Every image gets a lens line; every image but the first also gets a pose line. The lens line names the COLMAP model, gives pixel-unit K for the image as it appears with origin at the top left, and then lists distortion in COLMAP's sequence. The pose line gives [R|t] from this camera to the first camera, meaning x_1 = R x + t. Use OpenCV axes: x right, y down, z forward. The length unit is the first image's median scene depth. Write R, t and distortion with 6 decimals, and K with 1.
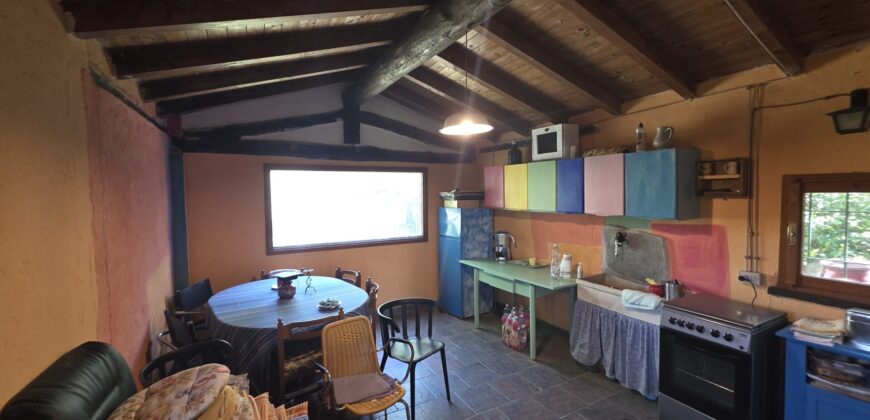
lens RADIAL K [[336.0, 0, 434.3], [0, 336.0, 194.6], [0, 0, 1]] dist [-0.000284, 0.000062]
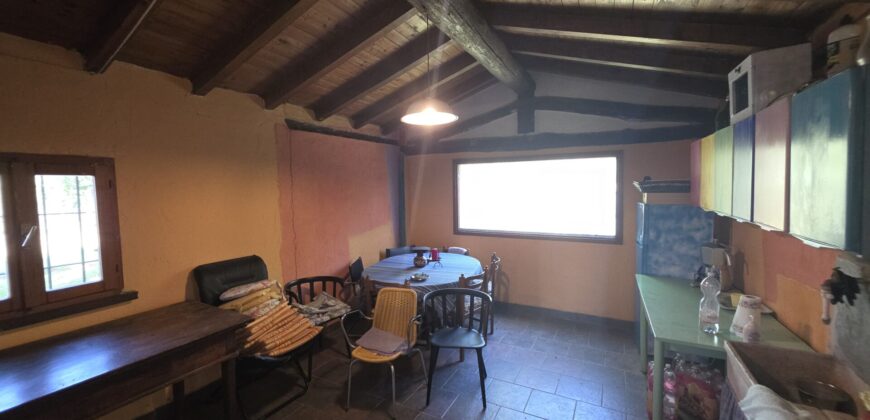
lens RADIAL K [[336.0, 0, 434.3], [0, 336.0, 194.6], [0, 0, 1]] dist [-0.000284, 0.000062]
pose [[0.559508, 0.019234, -0.828602, 0.443184], [0.001463, 0.999706, 0.024194, 0.004029], [0.828823, -0.014749, 0.559316, 0.236508]]
